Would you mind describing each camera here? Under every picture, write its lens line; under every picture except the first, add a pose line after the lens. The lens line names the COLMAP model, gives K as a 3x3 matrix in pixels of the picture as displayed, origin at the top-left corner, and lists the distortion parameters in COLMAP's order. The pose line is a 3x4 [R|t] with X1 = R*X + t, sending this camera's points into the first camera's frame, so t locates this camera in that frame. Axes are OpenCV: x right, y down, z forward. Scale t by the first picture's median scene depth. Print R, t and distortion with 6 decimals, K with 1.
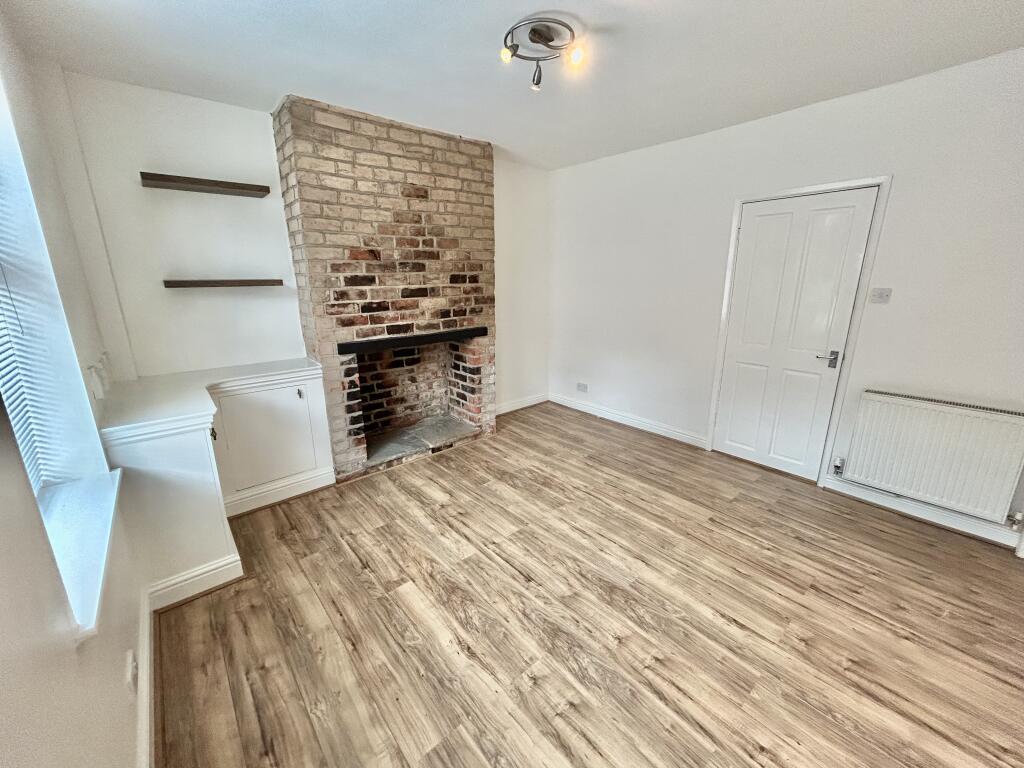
lens RADIAL K [[411.9, 0, 511.3], [0, 411.9, 383.1], [0, 0, 1]] dist [-0.000641, 0.000636]
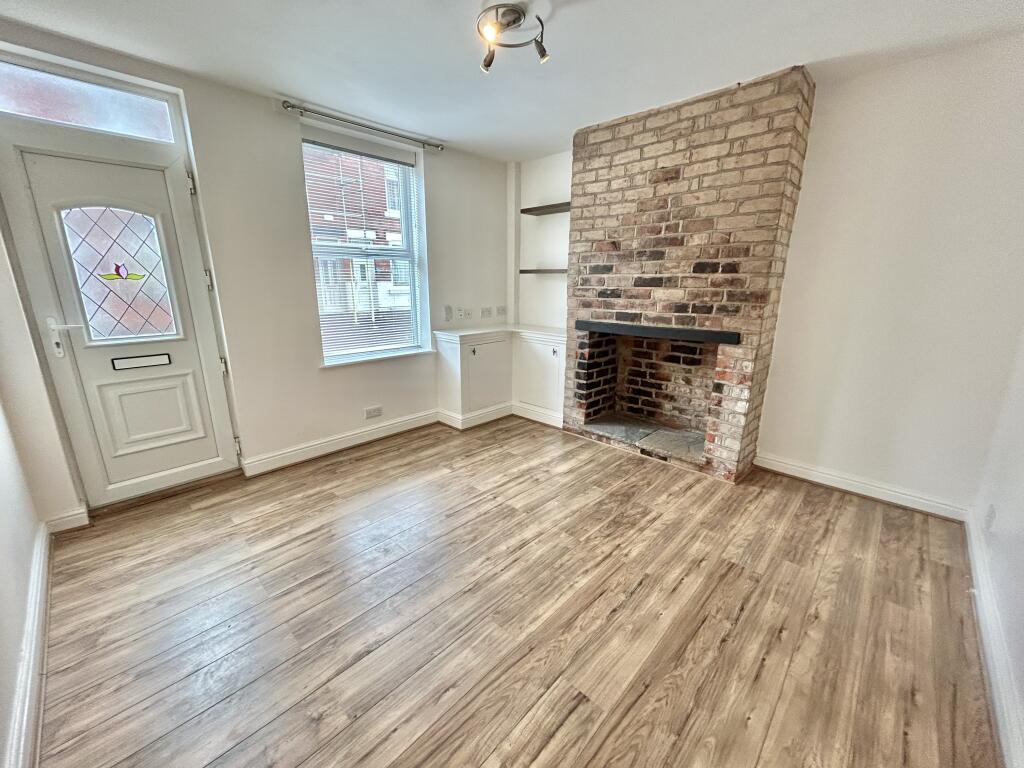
lens RADIAL K [[411.9, 0, 511.3], [0, 411.9, 383.1], [0, 0, 1]] dist [-0.000641, 0.000636]
pose [[0.096696, 0.252469, -0.962761, 0.757844], [-0.259802, 0.940162, 0.220449, -0.131273], [0.960808, 0.228811, 0.156502, 0.617368]]
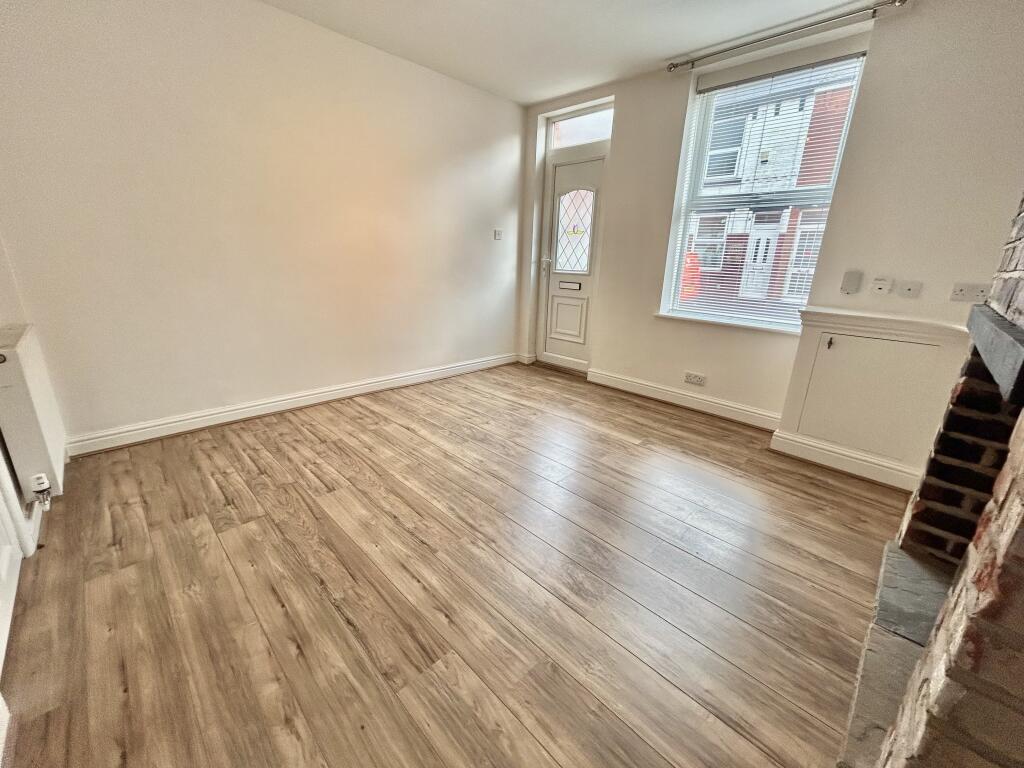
lens RADIAL K [[411.9, 0, 511.3], [0, 411.9, 383.1], [0, 0, 1]] dist [-0.000641, 0.000636]
pose [[-0.996851, -0.000253, -0.079302, 0.170989], [-0.042374, 0.846967, 0.529954, -0.238927], [0.067033, 0.531646, -0.844310, 1.342470]]
